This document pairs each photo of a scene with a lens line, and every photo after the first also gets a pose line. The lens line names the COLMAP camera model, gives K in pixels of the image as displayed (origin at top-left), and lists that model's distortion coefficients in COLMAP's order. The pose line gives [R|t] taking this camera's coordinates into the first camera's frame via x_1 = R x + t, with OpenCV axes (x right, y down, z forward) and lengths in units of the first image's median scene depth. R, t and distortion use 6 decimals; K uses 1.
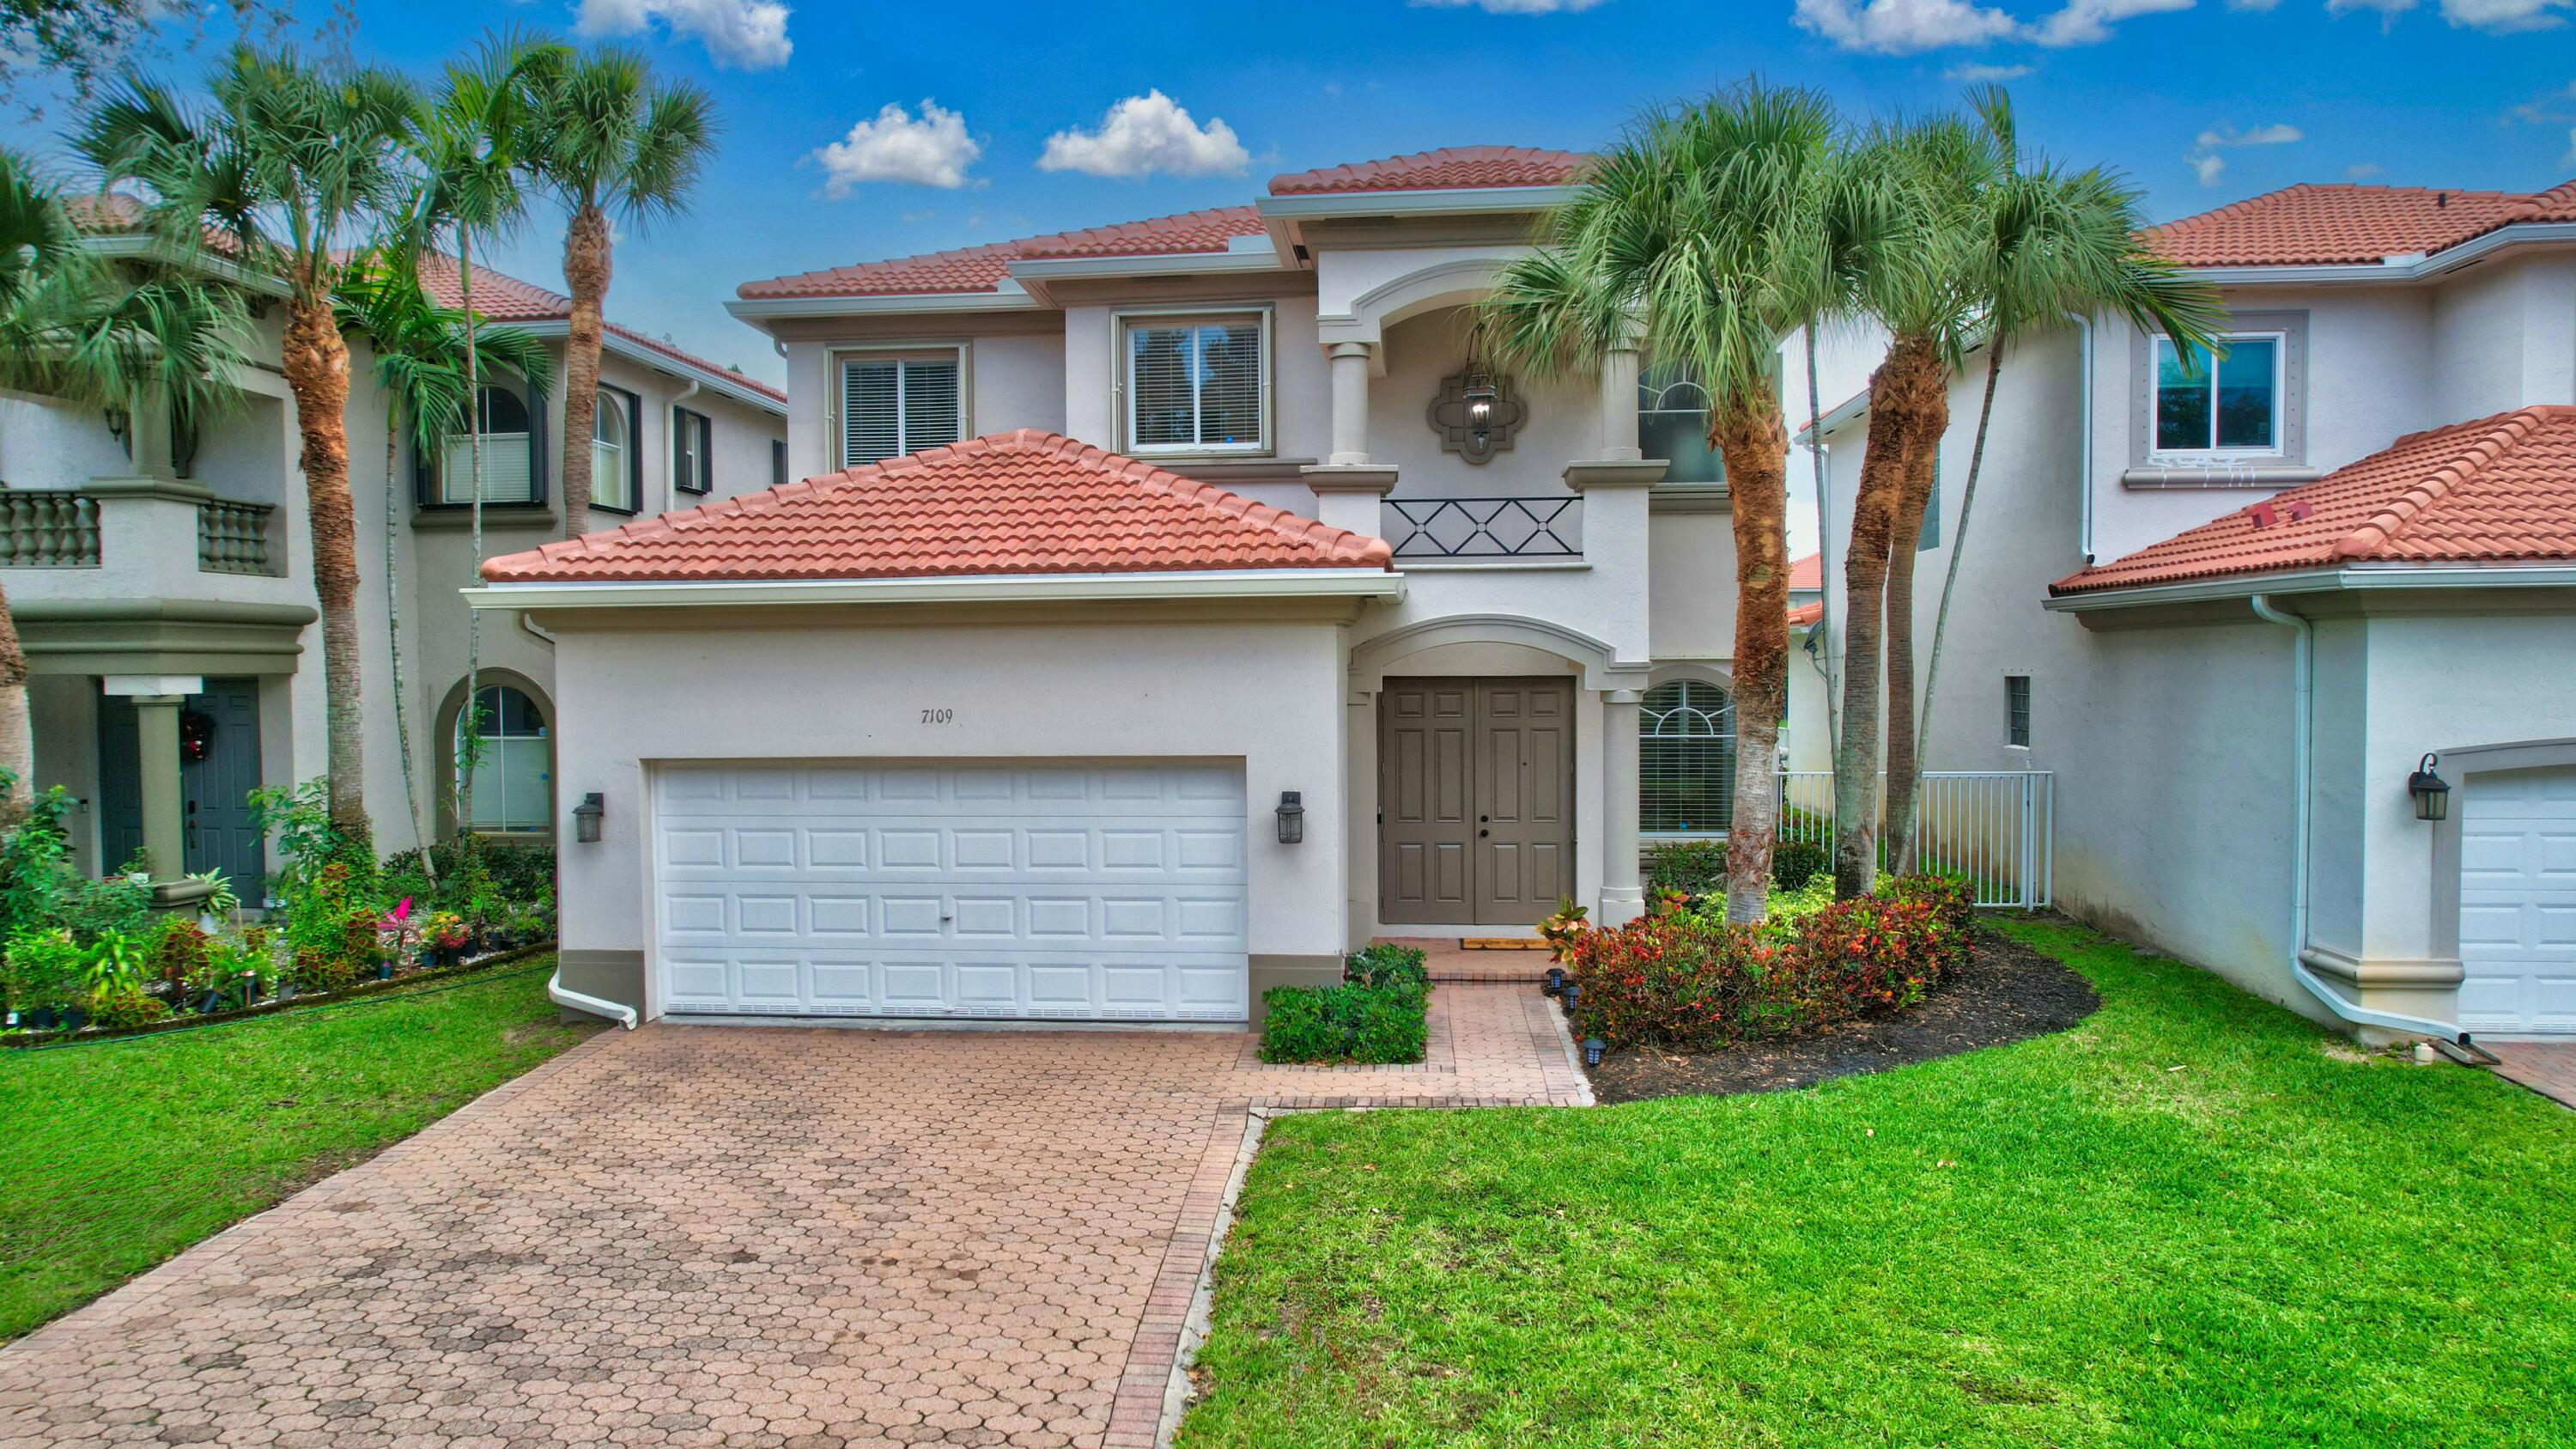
lens RADIAL K [[1654.9, 0, 1286.5], [0, 1654.9, 717.9], [0, 0, 1]] dist [-0.082286, 0.072349]
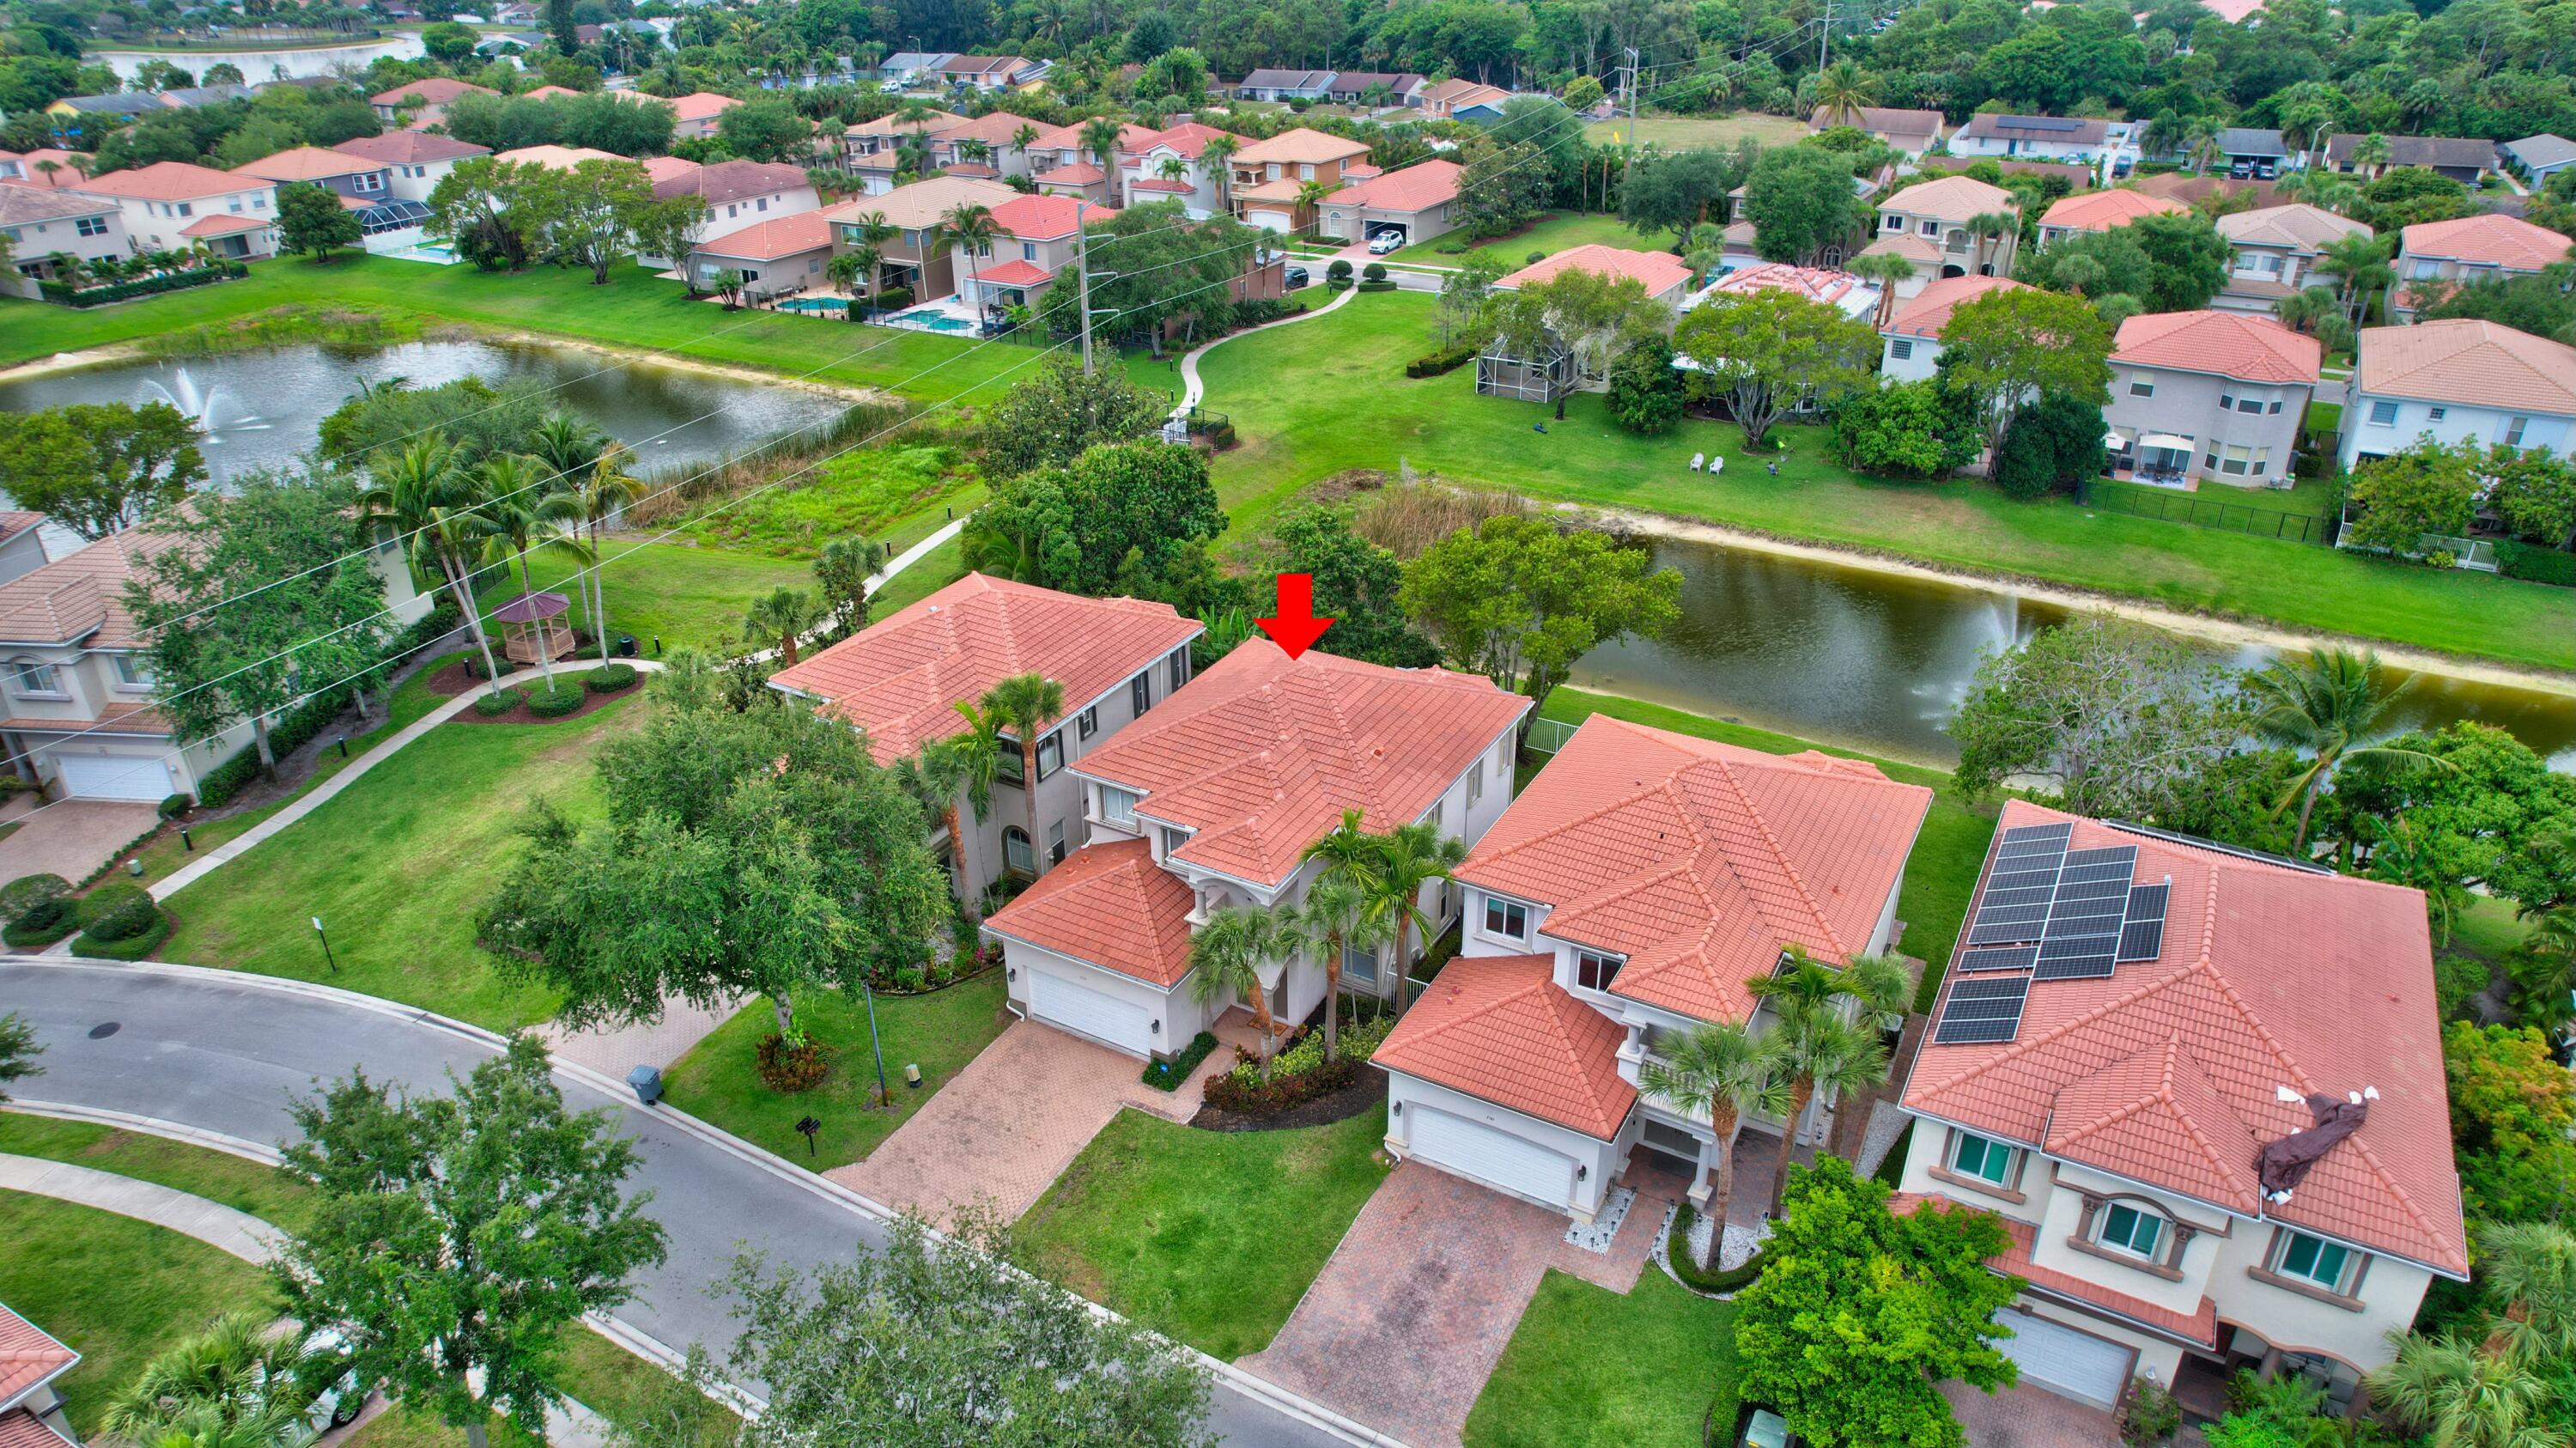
lens RADIAL K [[1656.9, 0, 1279.6], [0, 1656.9, 727.5], [0, 0, 1]] dist [-0.090008, 0.078036]
pose [[0.905815, 0.189559, -0.378902, 1.773981], [-0.006591, 0.900522, 0.434760, -2.505341], [0.423622, -0.391314, 0.816956, -2.014451]]
